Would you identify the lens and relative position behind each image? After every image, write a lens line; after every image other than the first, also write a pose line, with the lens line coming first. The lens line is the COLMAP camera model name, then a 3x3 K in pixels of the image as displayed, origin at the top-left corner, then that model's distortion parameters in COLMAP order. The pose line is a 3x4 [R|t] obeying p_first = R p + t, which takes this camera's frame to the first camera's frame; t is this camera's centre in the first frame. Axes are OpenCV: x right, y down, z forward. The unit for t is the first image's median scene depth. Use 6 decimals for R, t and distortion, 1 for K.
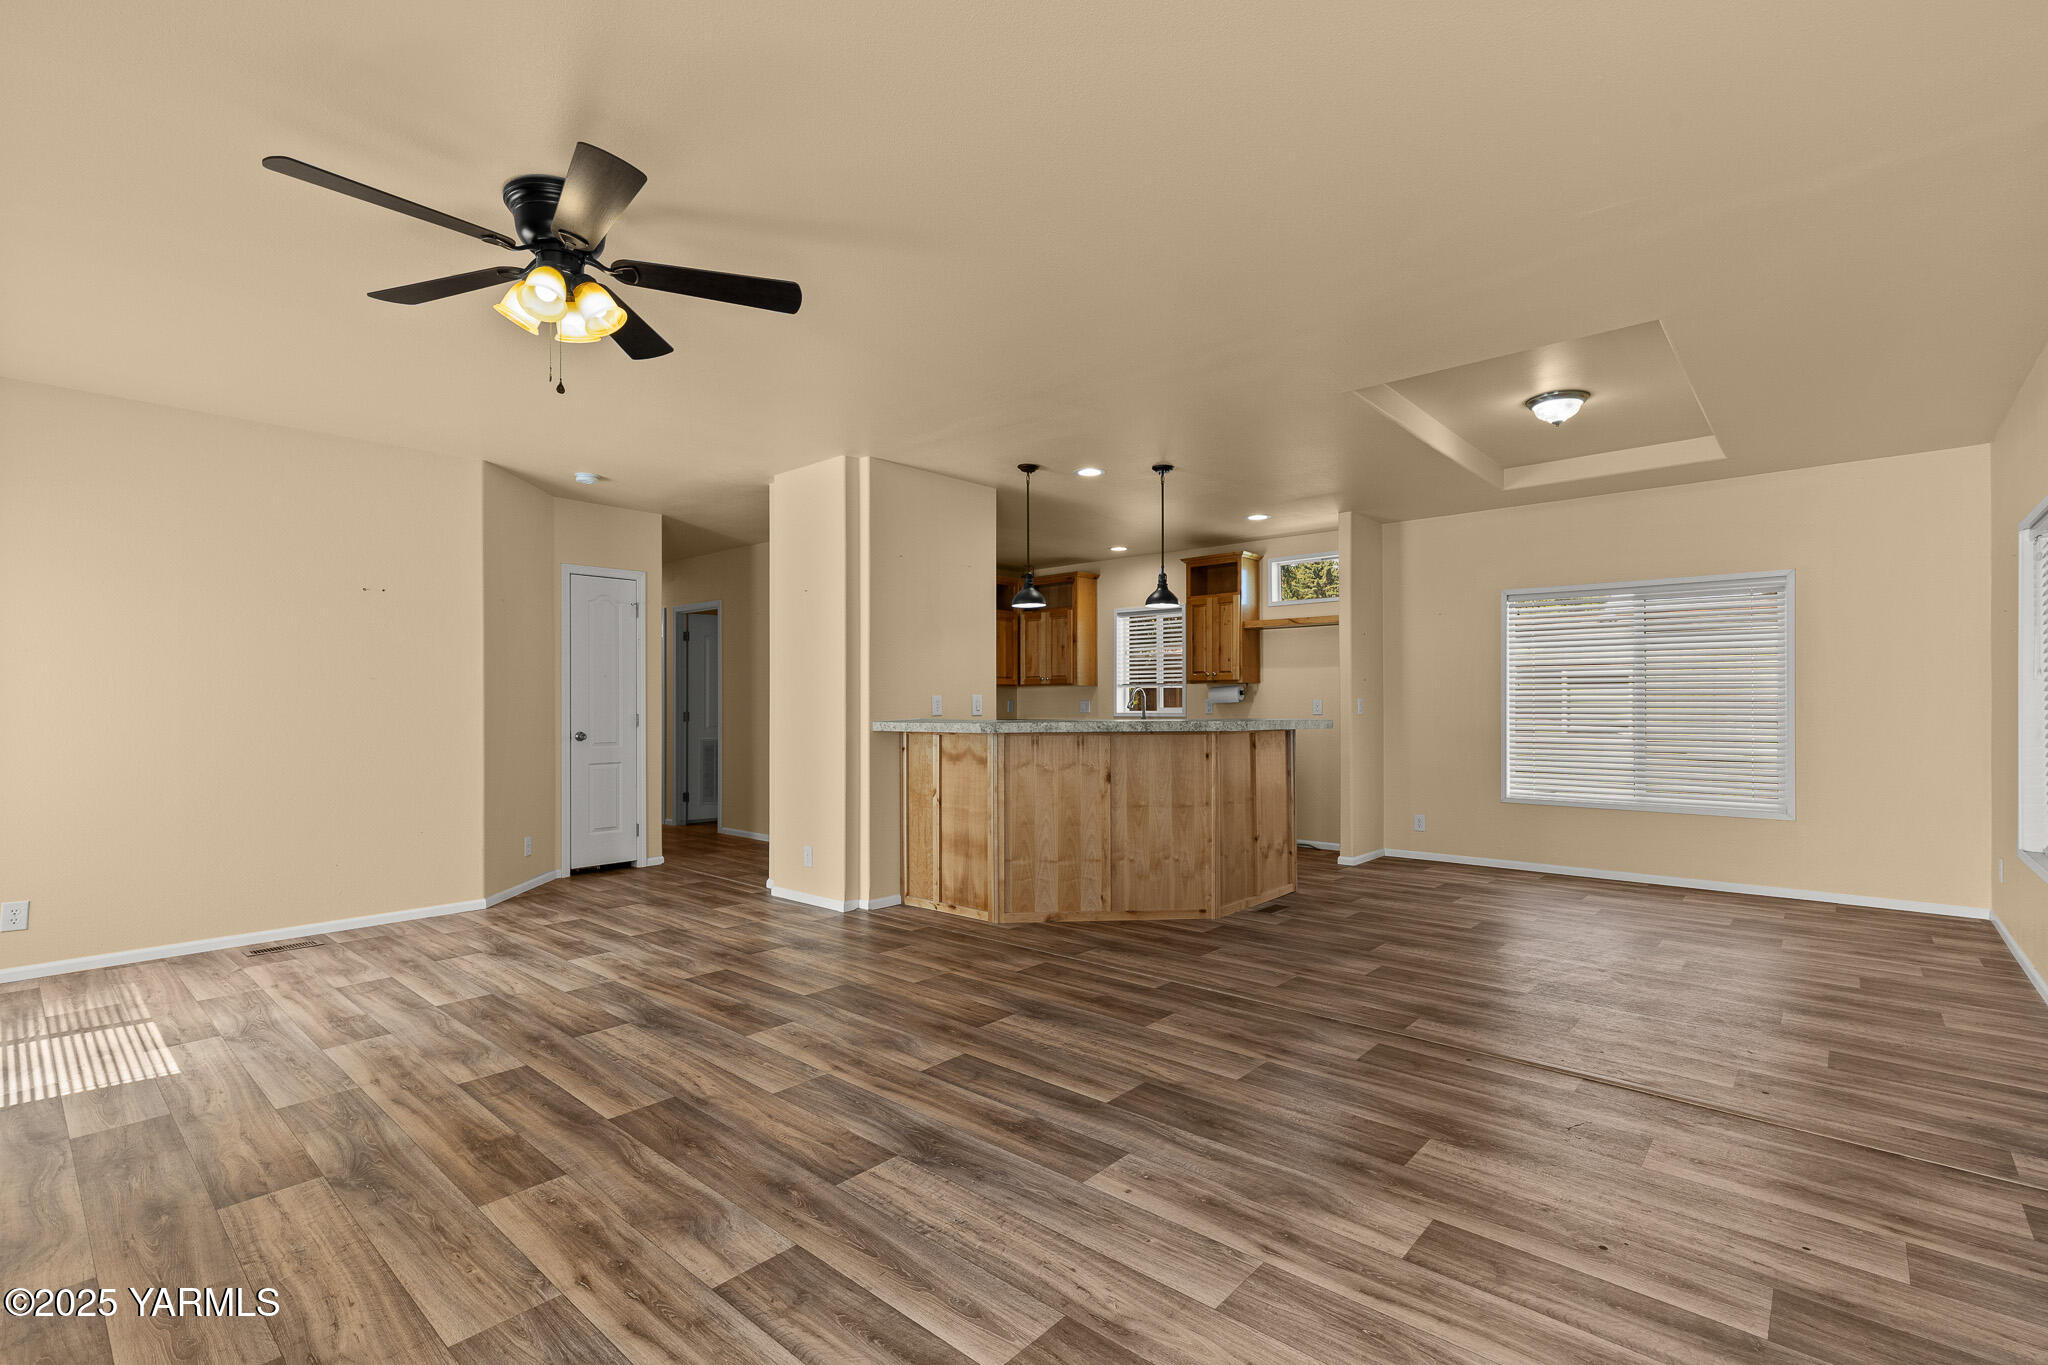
lens RADIAL K [[931.9, 0, 1024.1], [0, 931.9, 691.9], [0, 0, 1]] dist [0.014942, -0.000603]
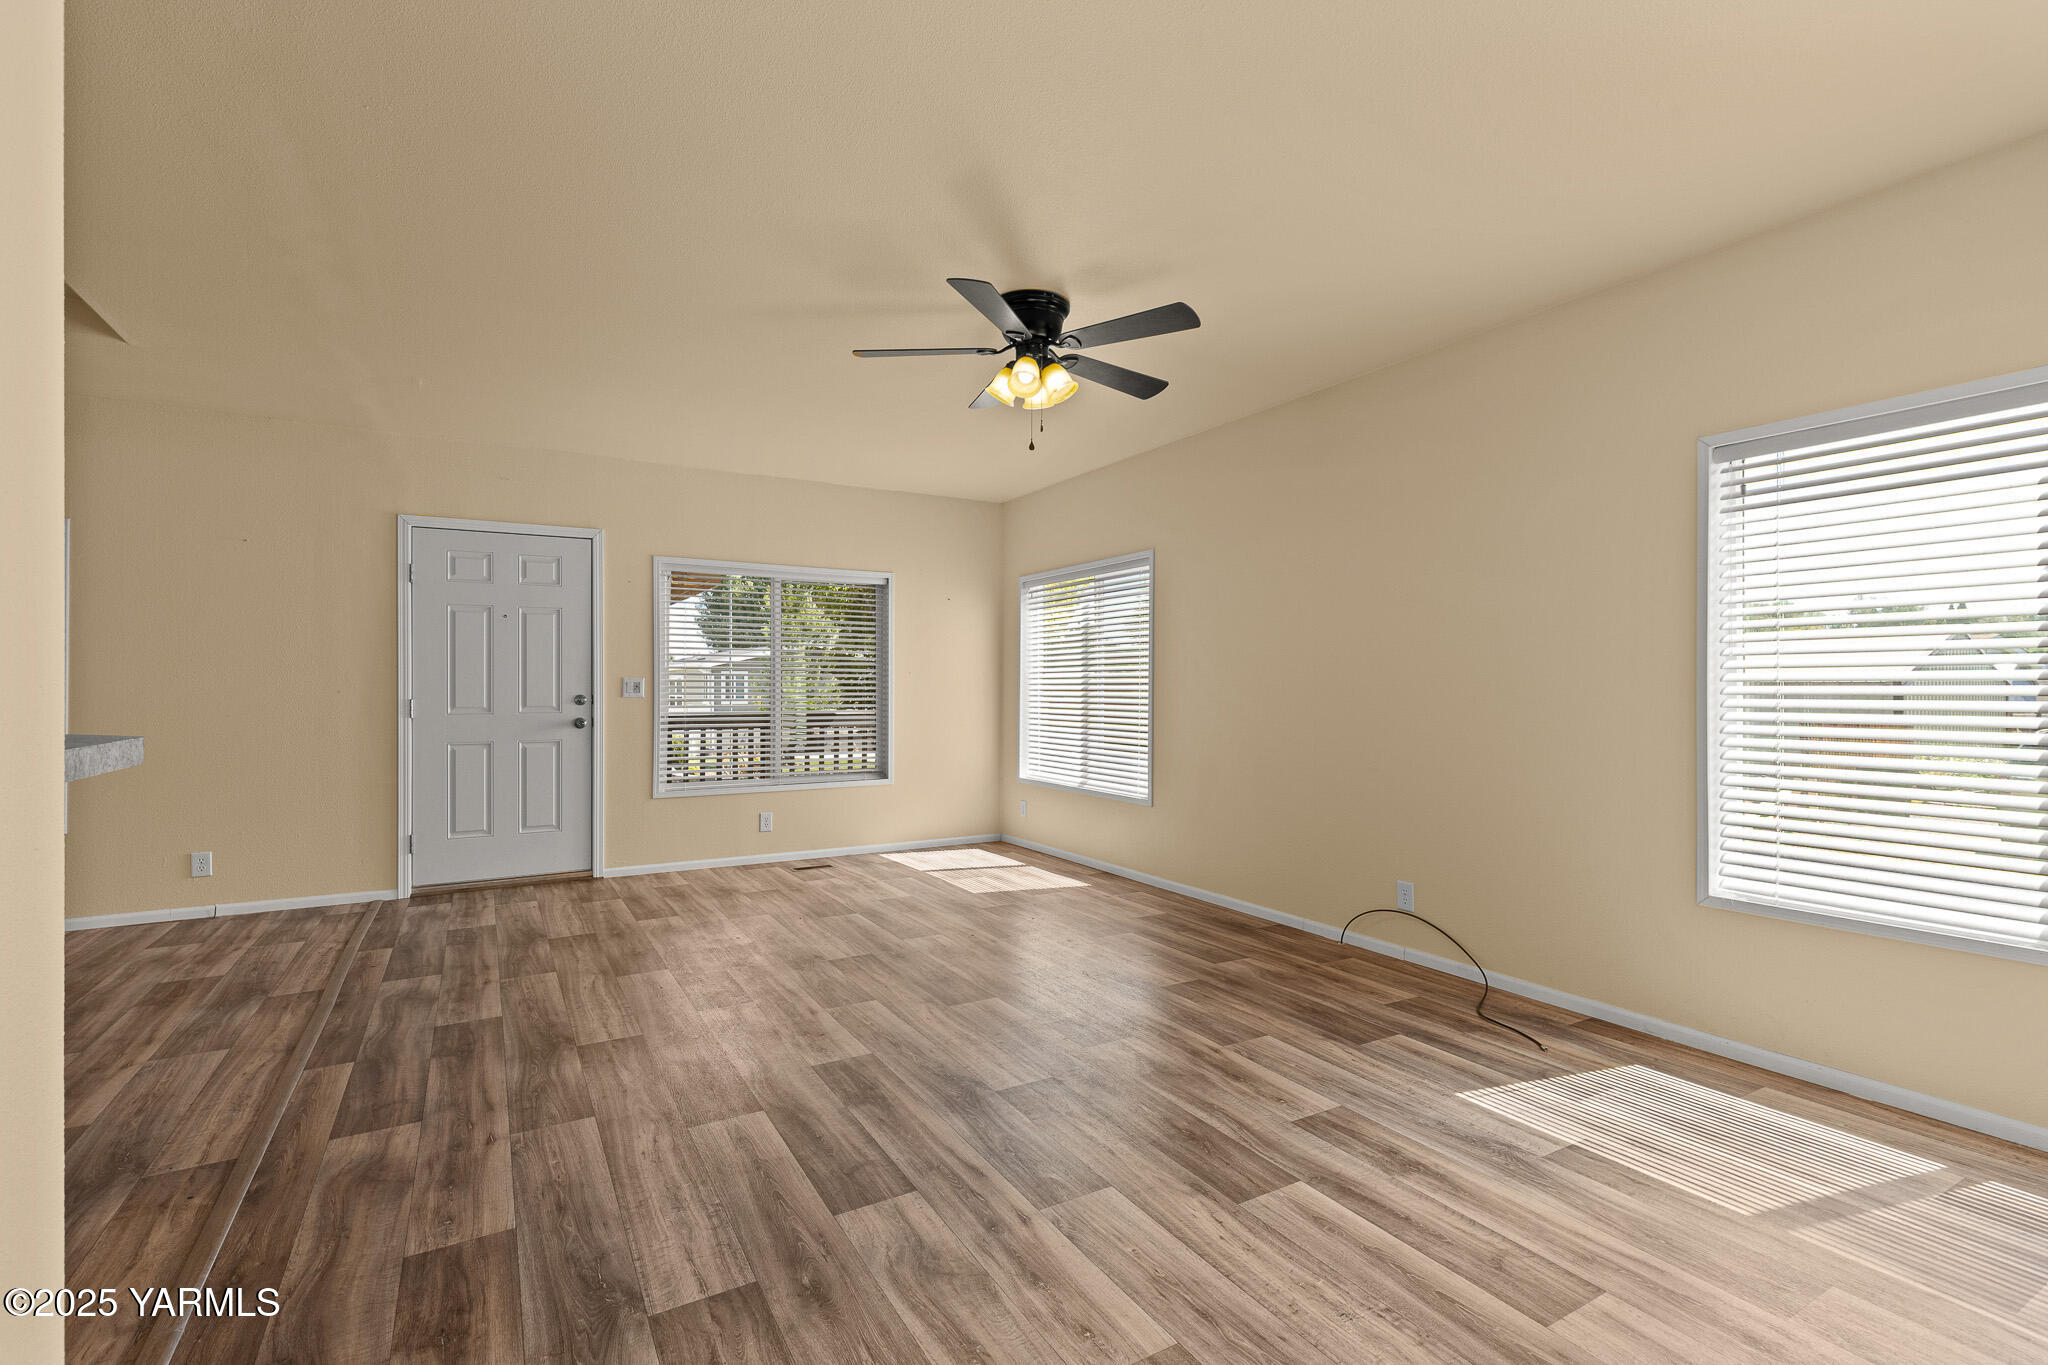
lens RADIAL K [[931.9, 0, 1024.1], [0, 931.9, 691.9], [0, 0, 1]] dist [0.014942, -0.000603]
pose [[-0.951933, 0.004370, 0.306274, -0.709728], [0.003109, 0.999985, -0.004604, 0.022742], [-0.306290, -0.003431, -0.951932, 1.796382]]
